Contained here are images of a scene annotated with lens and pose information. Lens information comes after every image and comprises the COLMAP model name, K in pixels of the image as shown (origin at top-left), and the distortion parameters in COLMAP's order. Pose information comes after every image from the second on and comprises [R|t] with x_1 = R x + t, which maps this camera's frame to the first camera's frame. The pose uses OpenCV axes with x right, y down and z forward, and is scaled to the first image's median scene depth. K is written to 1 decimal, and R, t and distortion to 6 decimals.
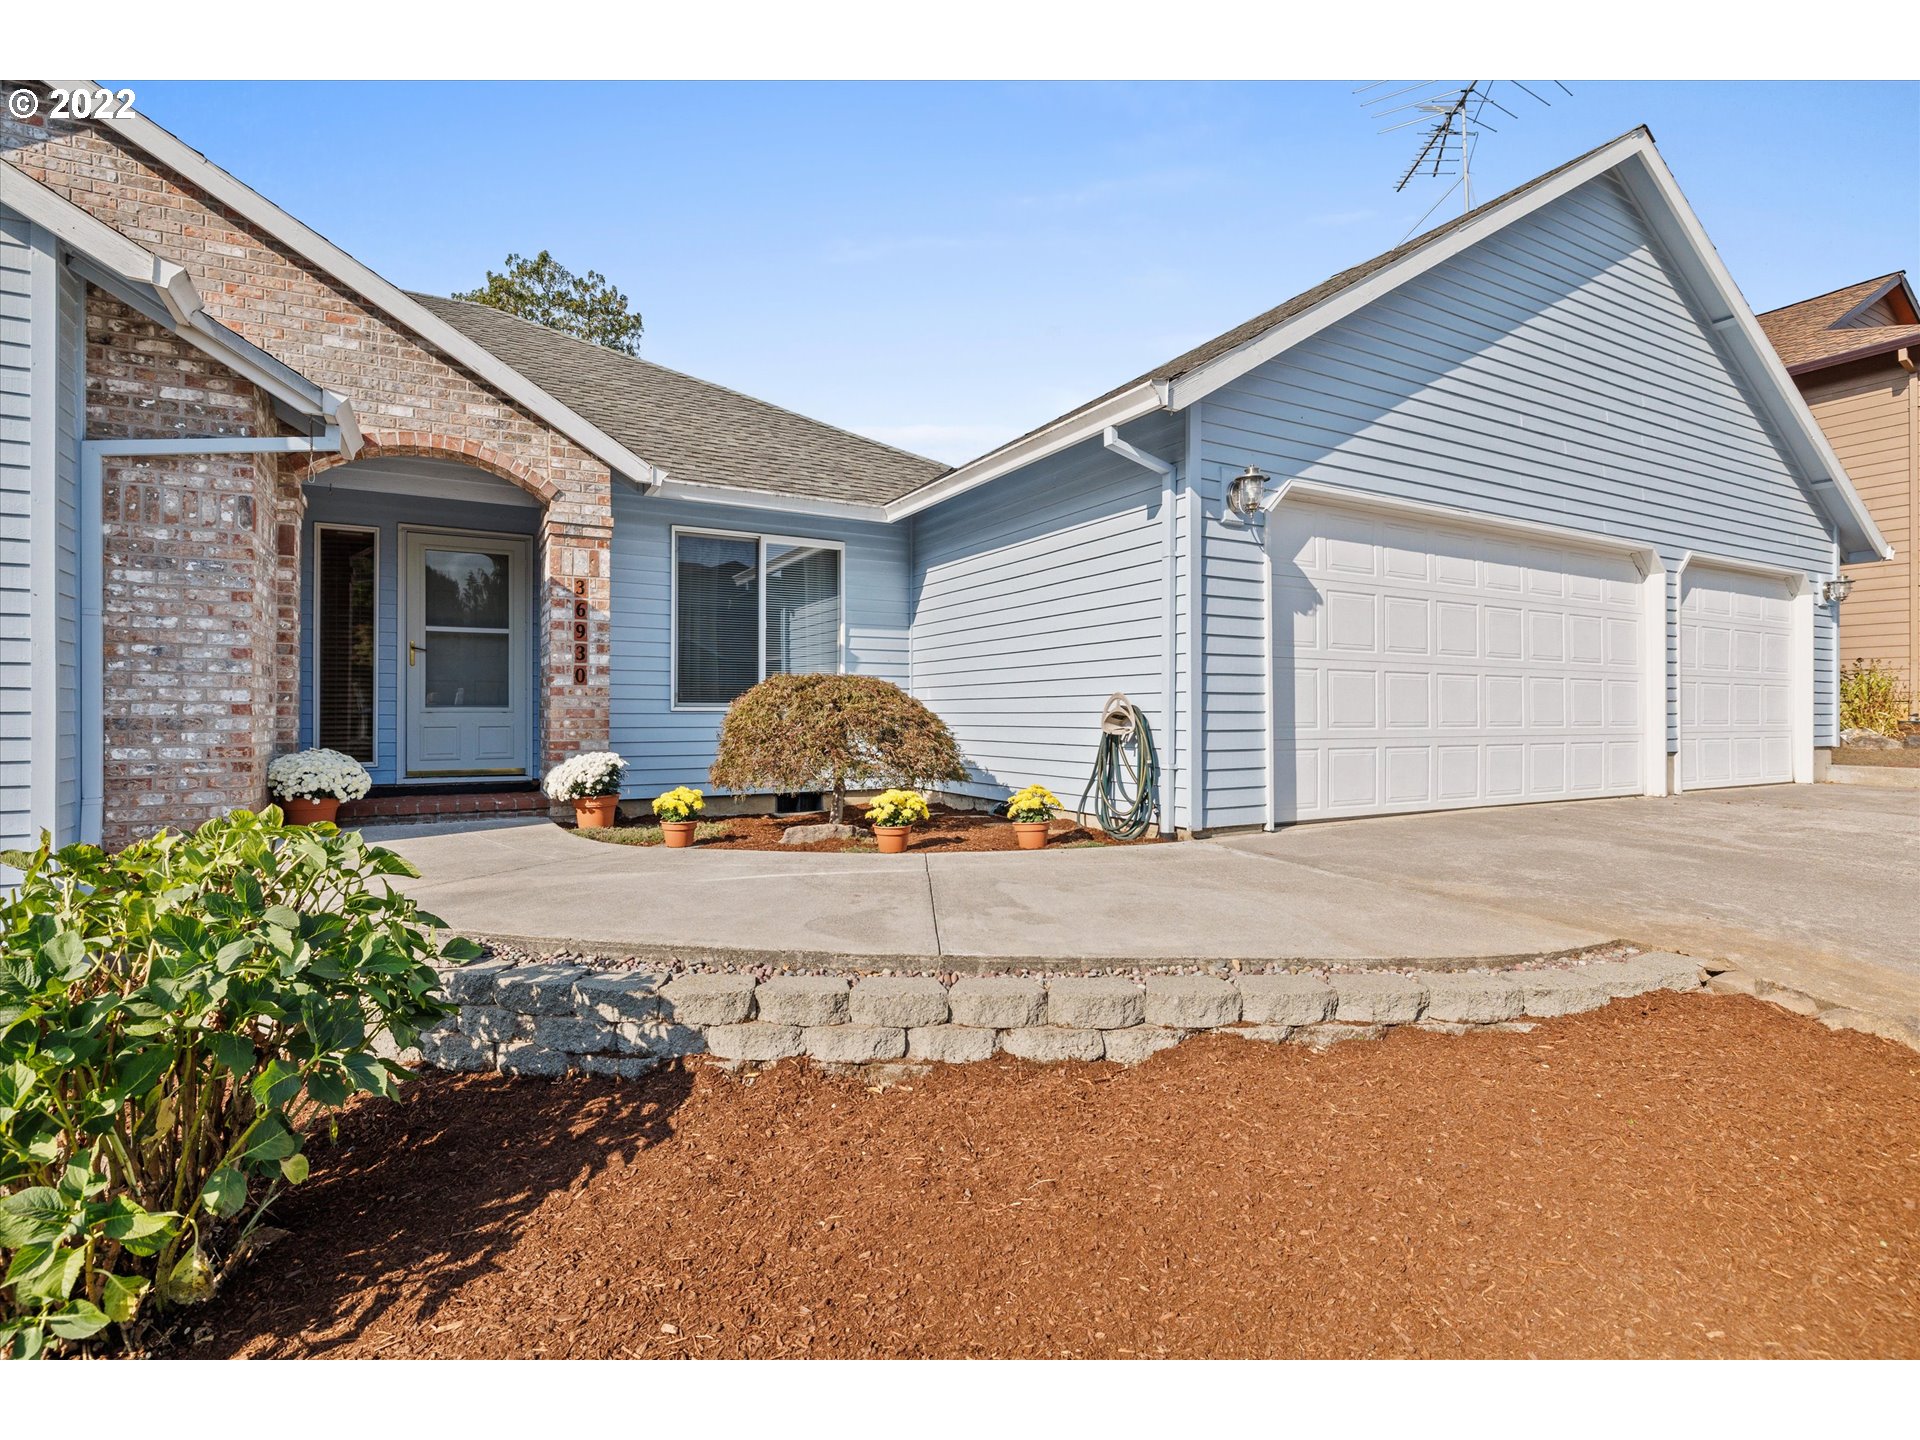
lens RADIAL K [[919.4, 0, 955.1], [0, 919.4, 712.5], [0, 0, 1]] dist [-0.006474, 0.001574]
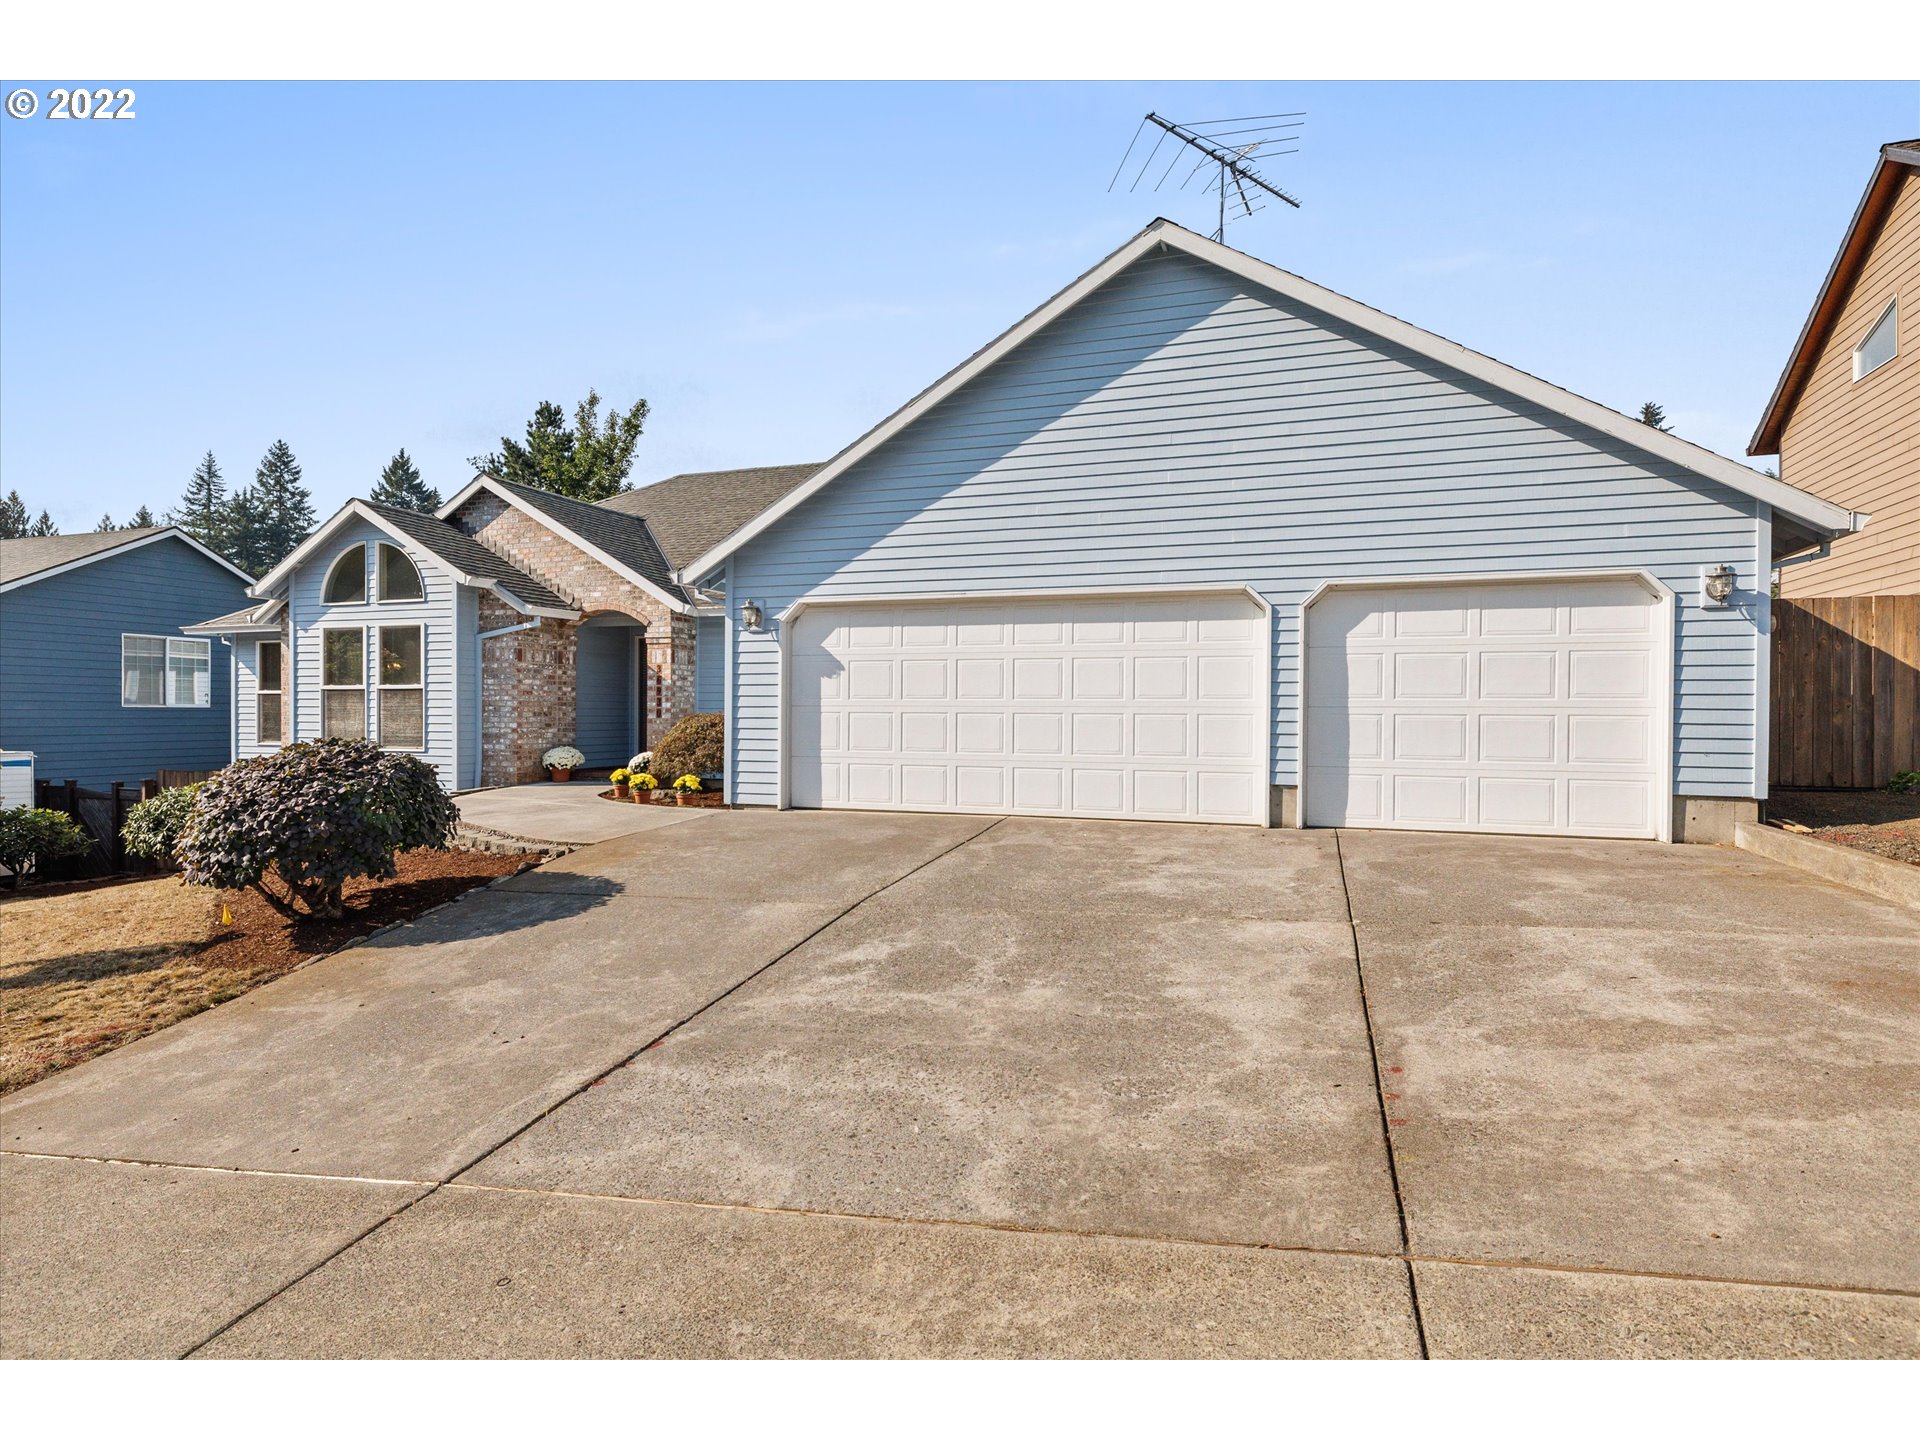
lens RADIAL K [[1063.7, 0, 964.3], [0, 1063.7, 724.9], [0, 0, 1]] dist [0.002801, -0.000711]
pose [[0.667545, 0.011773, -0.744477, 1.768892], [-0.001272, 0.999892, 0.014671, -0.049712], [0.744569, -0.008847, 0.667487, -0.049601]]
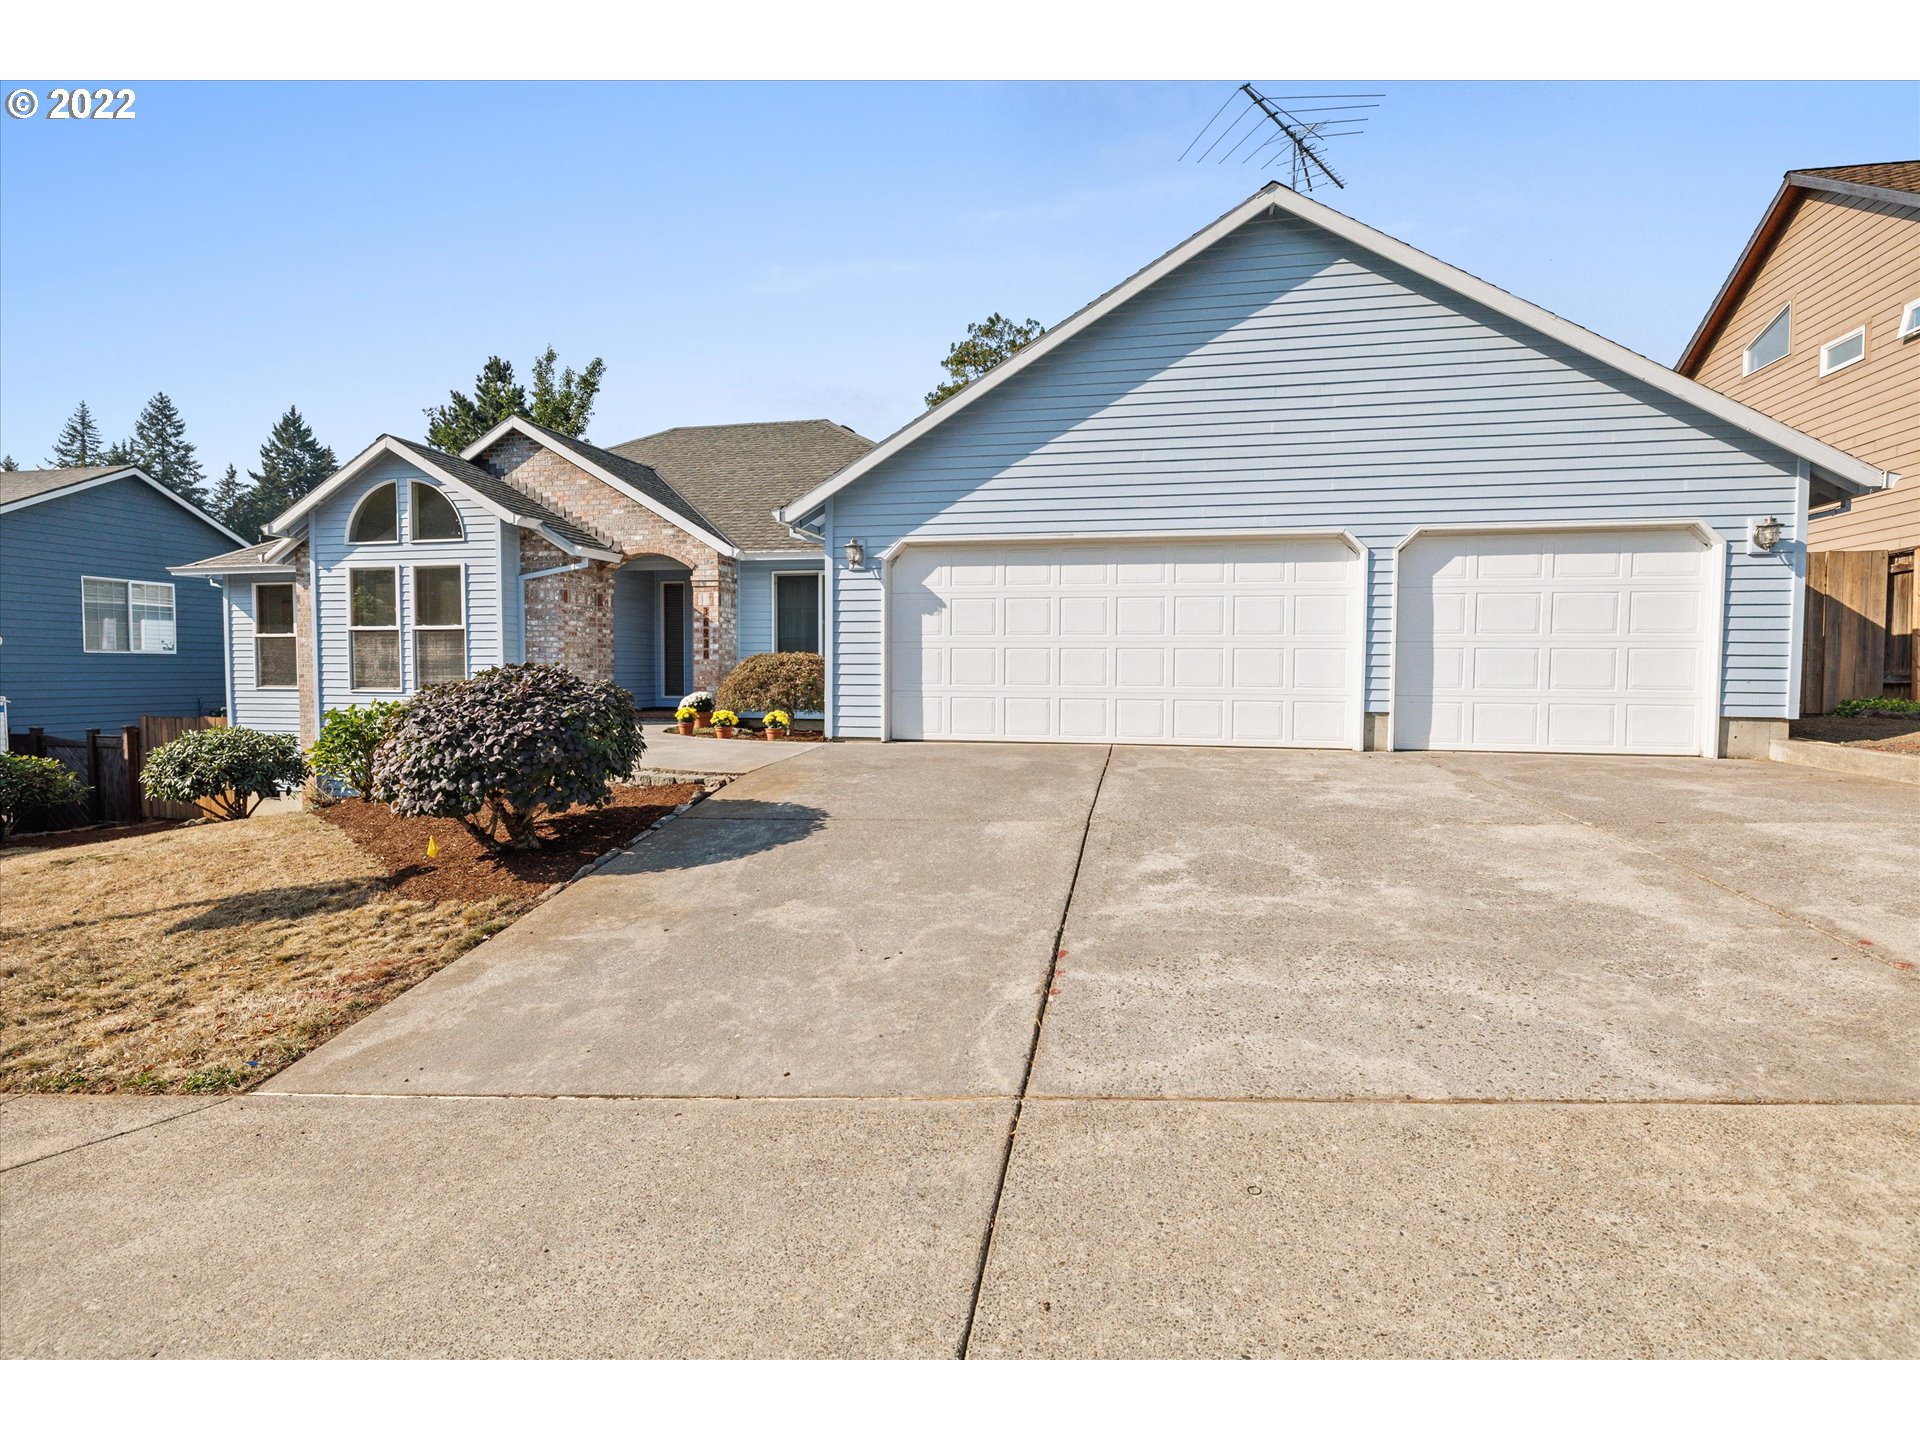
lens RADIAL K [[964.3, 0, 972.6], [0, 964.3, 716.5], [0, 0, 1]] dist [-0.004070, 0.001729]
pose [[0.759649, 0.034867, -0.649399, 1.458413], [-0.001997, 0.998682, 0.051284, -0.013753], [0.650331, -0.037661, 0.758717, -0.254240]]
